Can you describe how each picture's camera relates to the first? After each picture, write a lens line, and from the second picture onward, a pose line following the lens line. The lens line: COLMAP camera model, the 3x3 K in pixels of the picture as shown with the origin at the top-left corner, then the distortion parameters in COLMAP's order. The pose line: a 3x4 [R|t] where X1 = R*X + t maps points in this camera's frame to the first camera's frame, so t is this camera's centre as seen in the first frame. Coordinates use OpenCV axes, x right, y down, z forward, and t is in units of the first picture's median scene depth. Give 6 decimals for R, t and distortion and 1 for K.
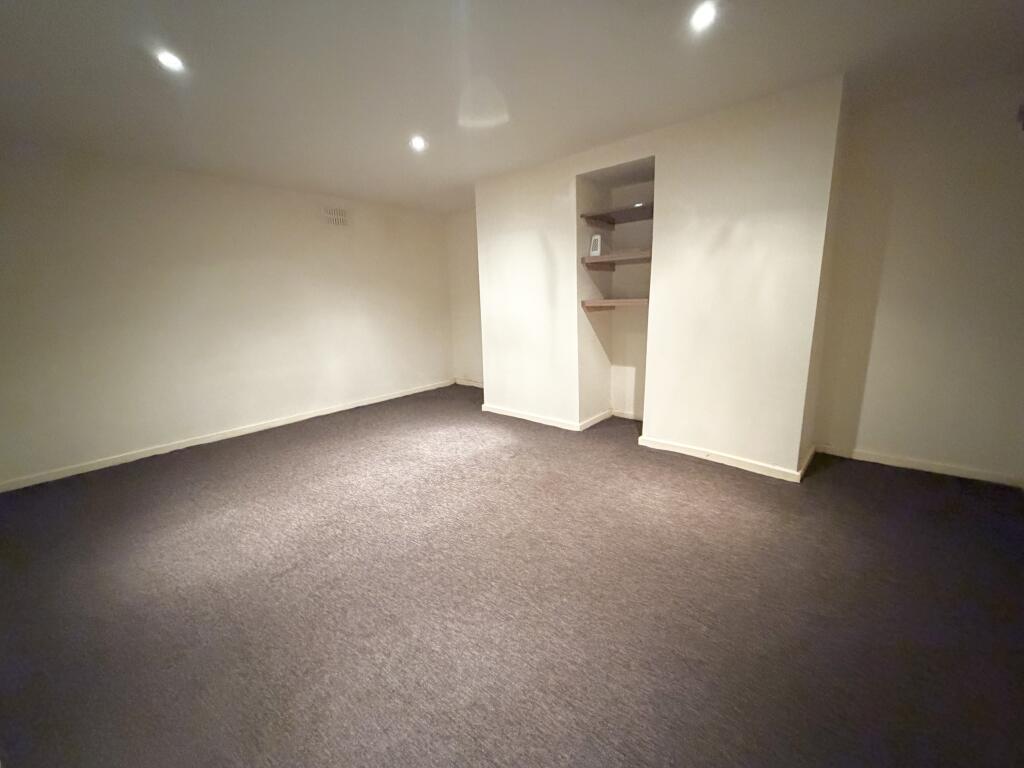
lens RADIAL K [[405.7, 0, 510.6], [0, 405.7, 378.0], [0, 0, 1]] dist [0.008446, 0.000078]
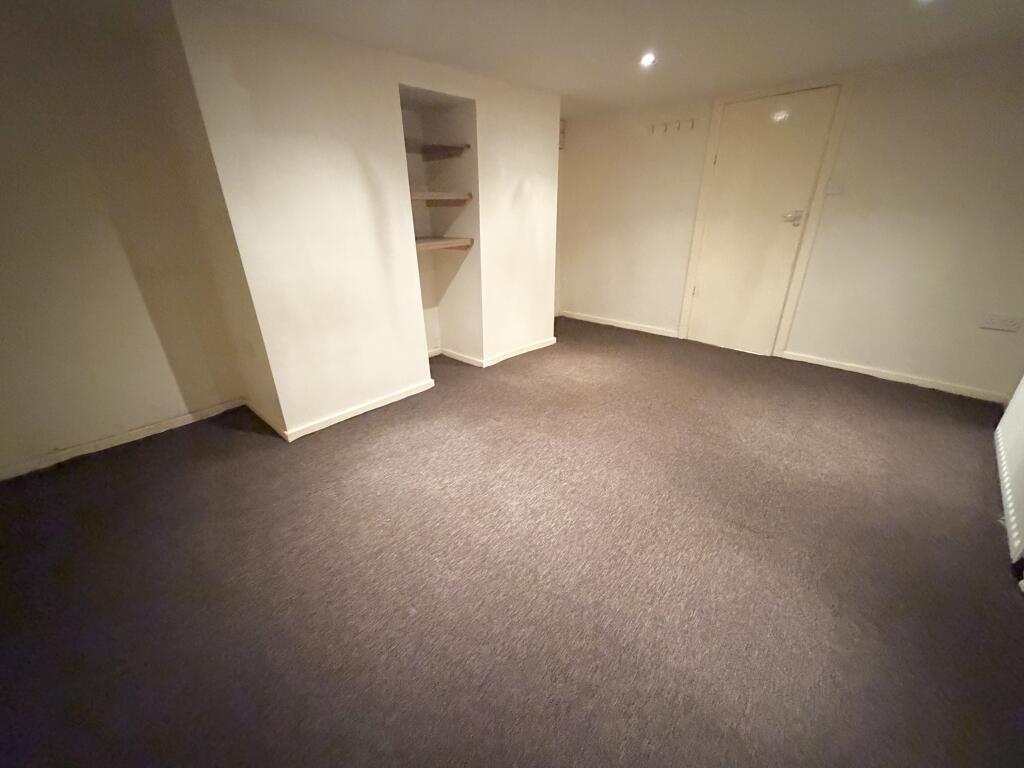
lens RADIAL K [[405.7, 0, 510.6], [0, 405.7, 378.0], [0, 0, 1]] dist [0.008446, 0.000078]
pose [[0.054583, -0.364445, 0.929624, -0.904503], [0.211475, 0.914111, 0.345947, -0.230290], [-0.975858, 0.177709, 0.126966, 0.906850]]
